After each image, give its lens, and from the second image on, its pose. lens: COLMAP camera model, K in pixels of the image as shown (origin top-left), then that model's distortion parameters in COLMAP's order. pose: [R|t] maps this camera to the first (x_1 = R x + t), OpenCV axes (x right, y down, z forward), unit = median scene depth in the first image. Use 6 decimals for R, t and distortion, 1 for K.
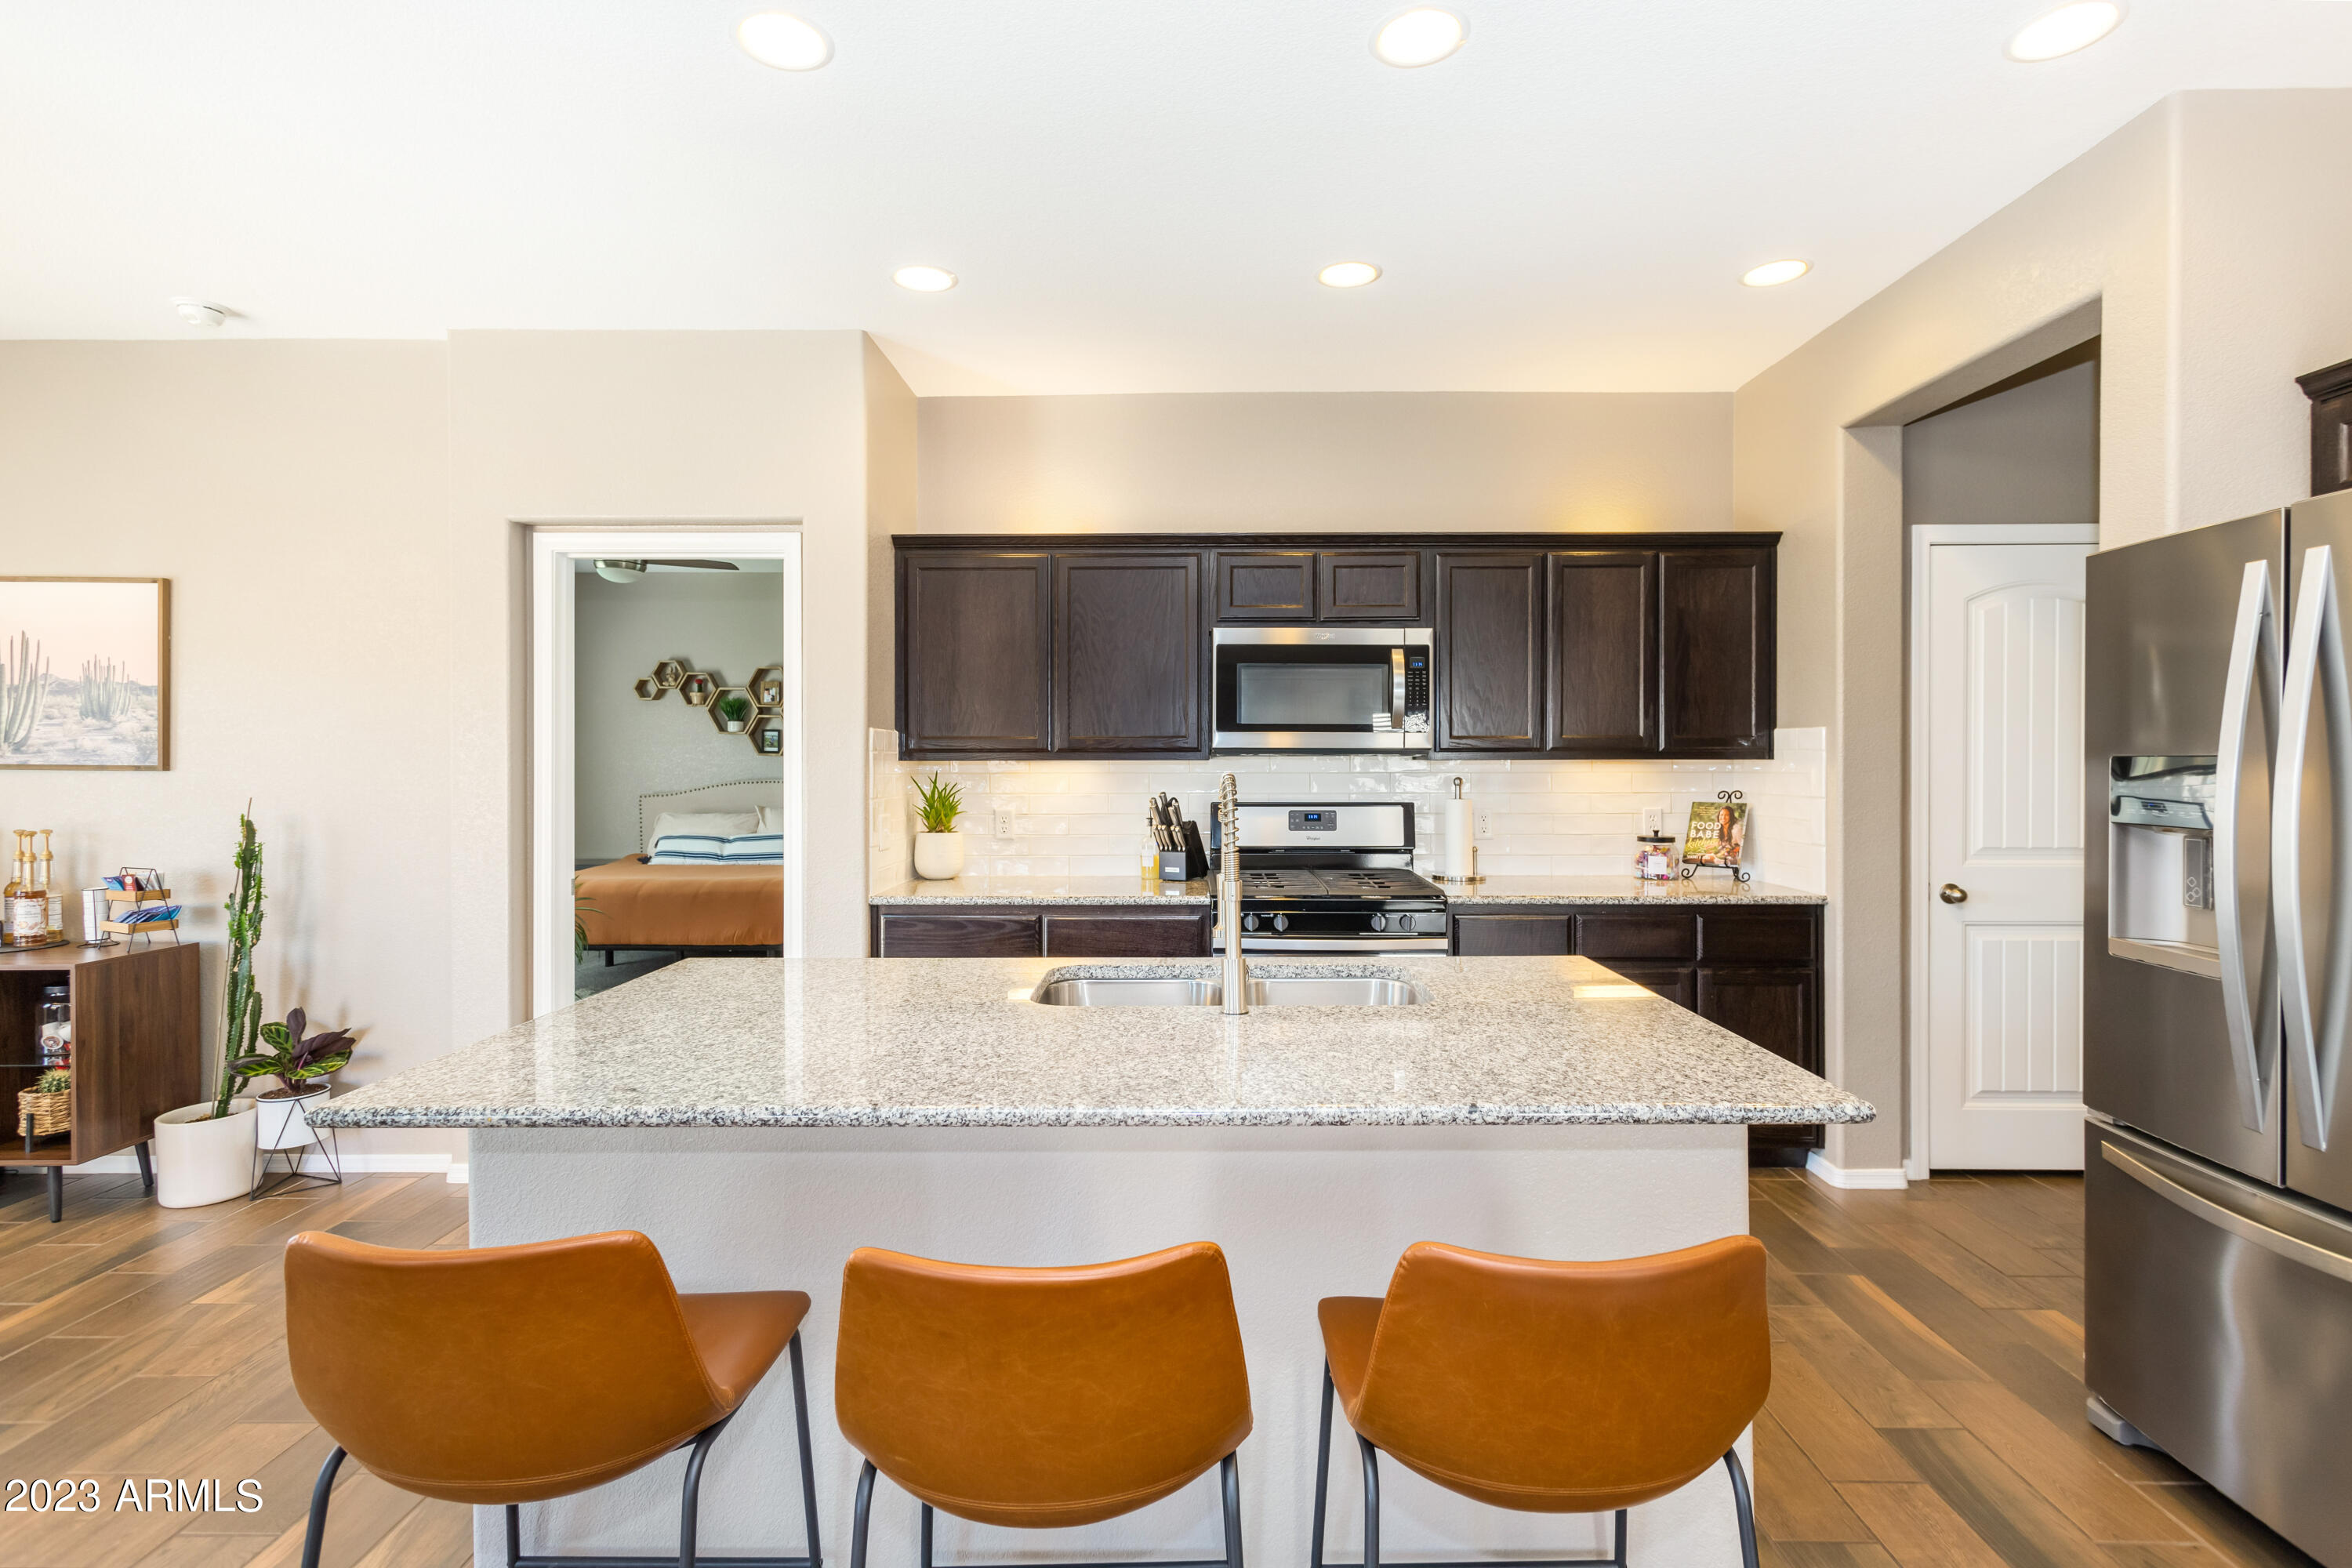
lens RADIAL K [[1132.8, 0, 1178.0], [0, 1132.8, 766.6], [0, 0, 1]] dist [0.001055, 0.000381]
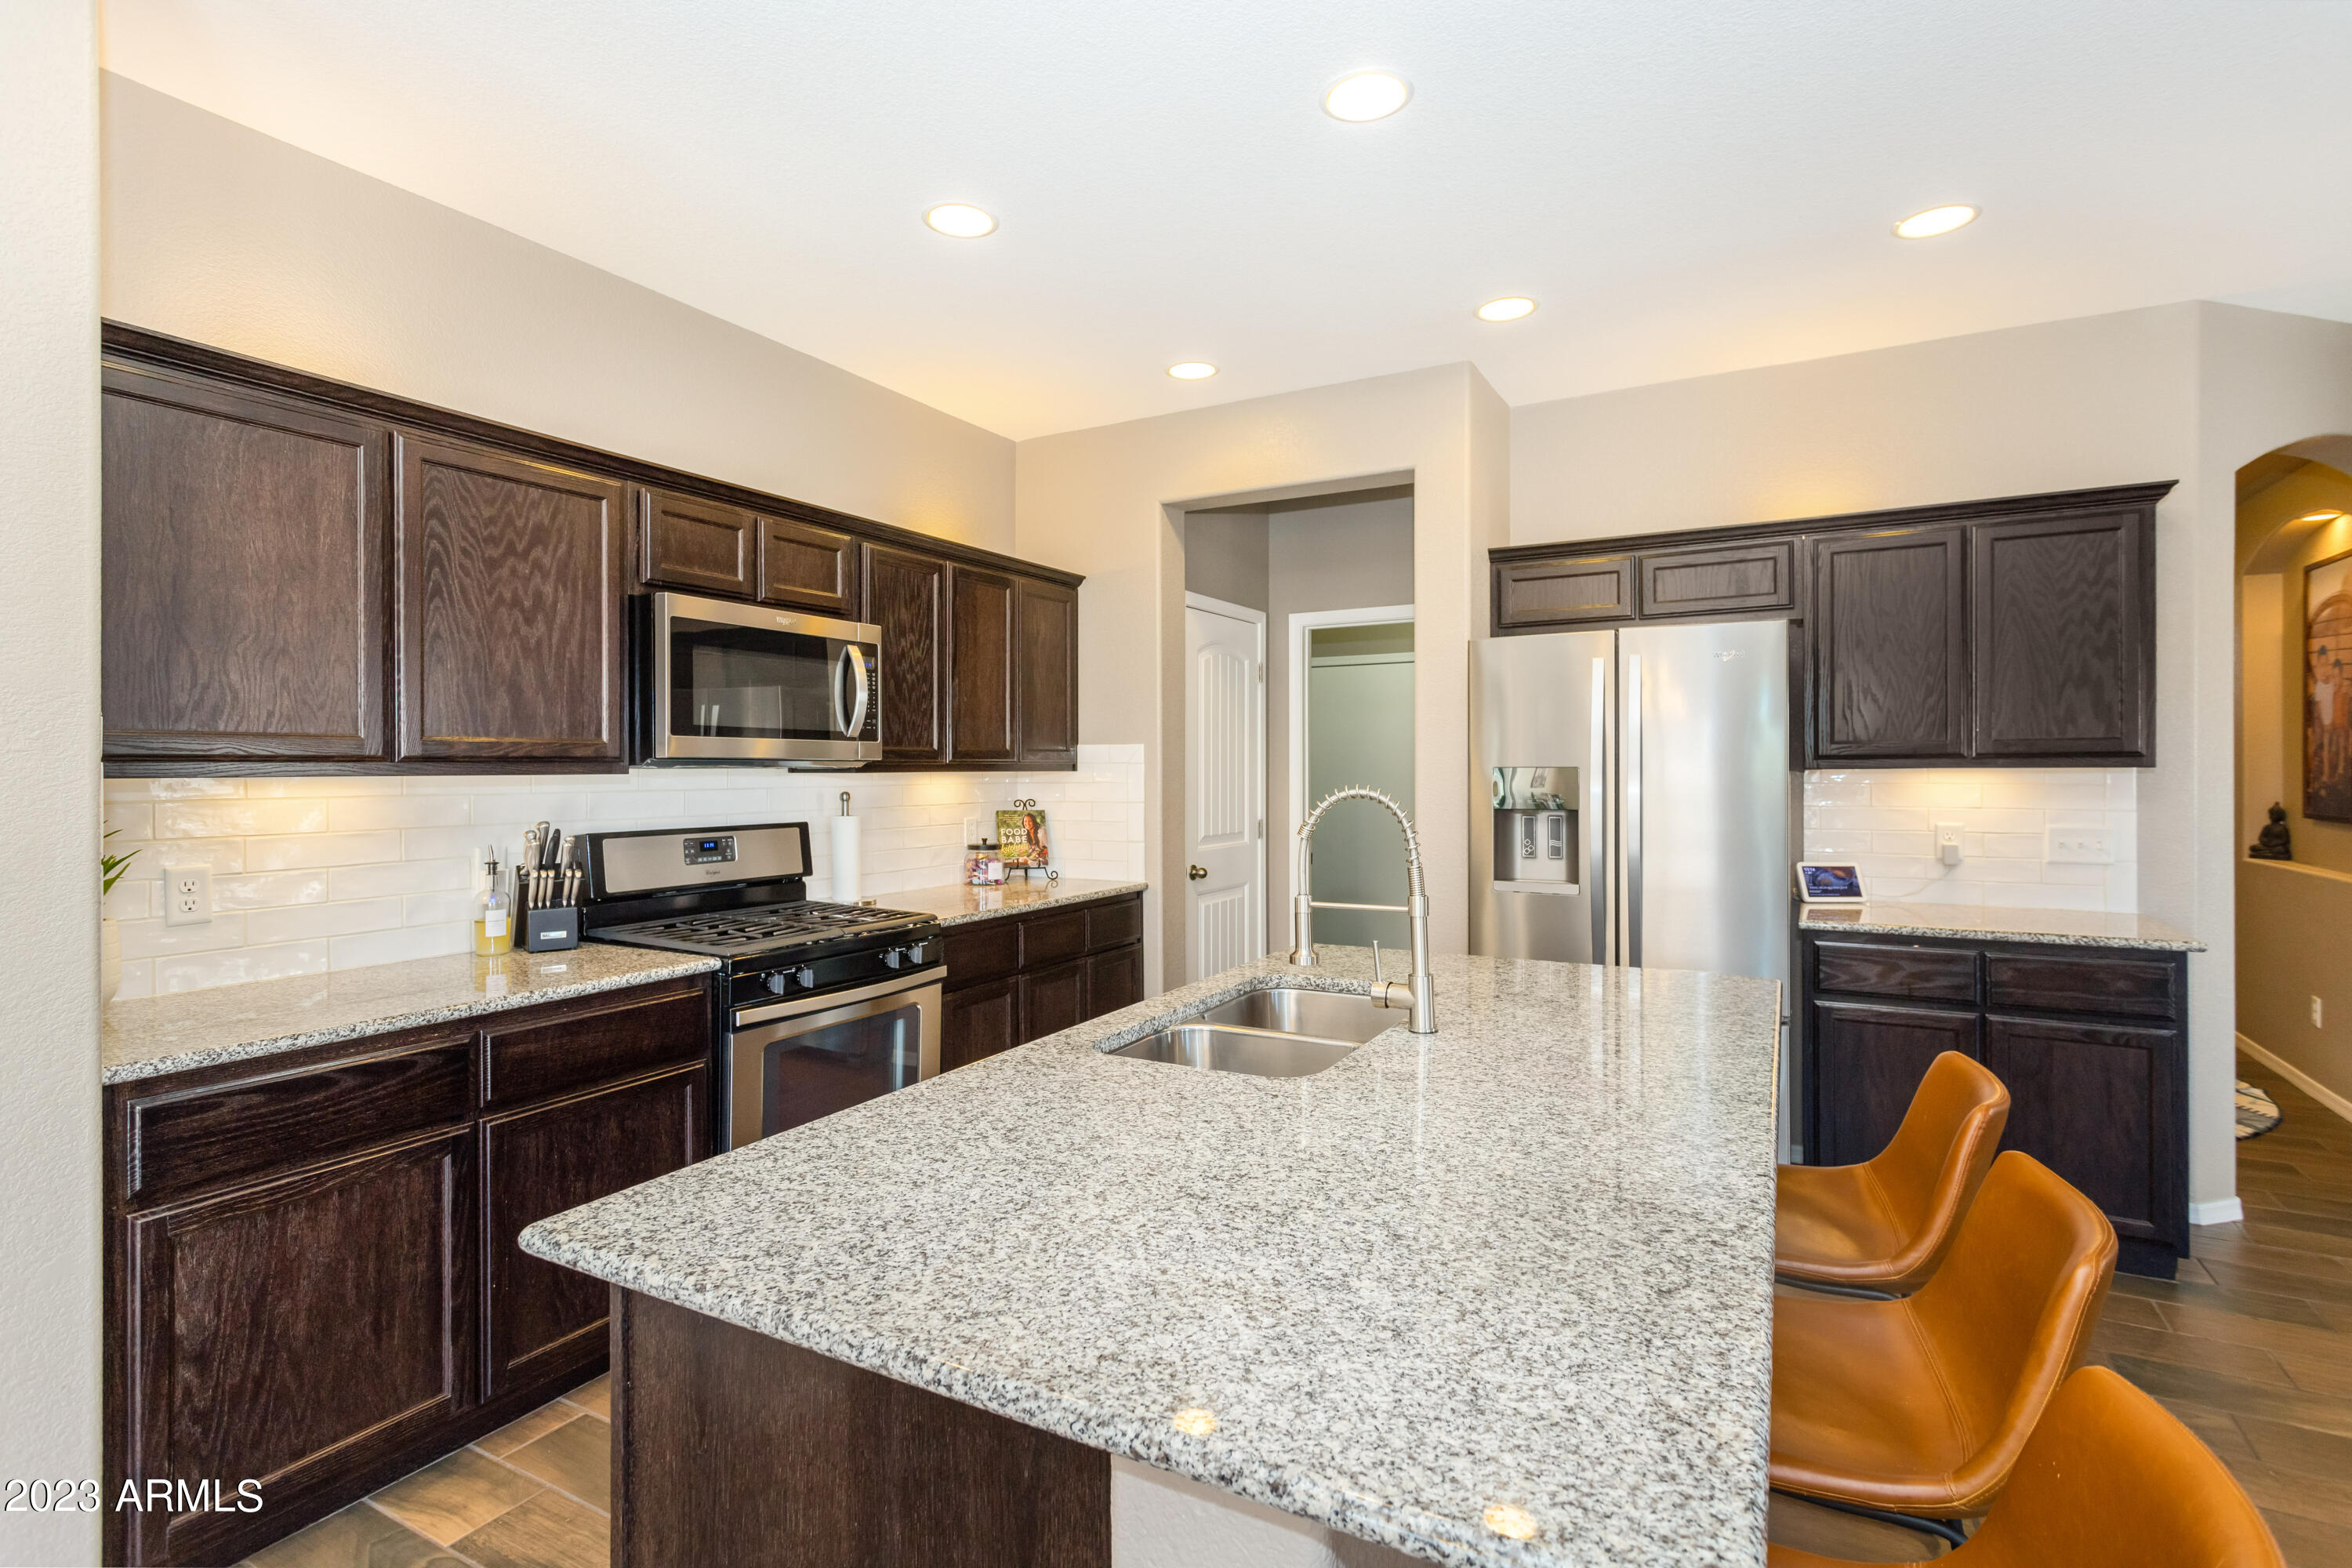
lens RADIAL K [[1132.8, 0, 1178.0], [0, 1132.8, 766.6], [0, 0, 1]] dist [0.001055, 0.000381]
pose [[0.474679, 0.000376, 0.880159, -0.438814], [0.009385, 0.999941, -0.005489, -0.003343], [-0.880109, 0.010866, 0.474648, 0.354406]]
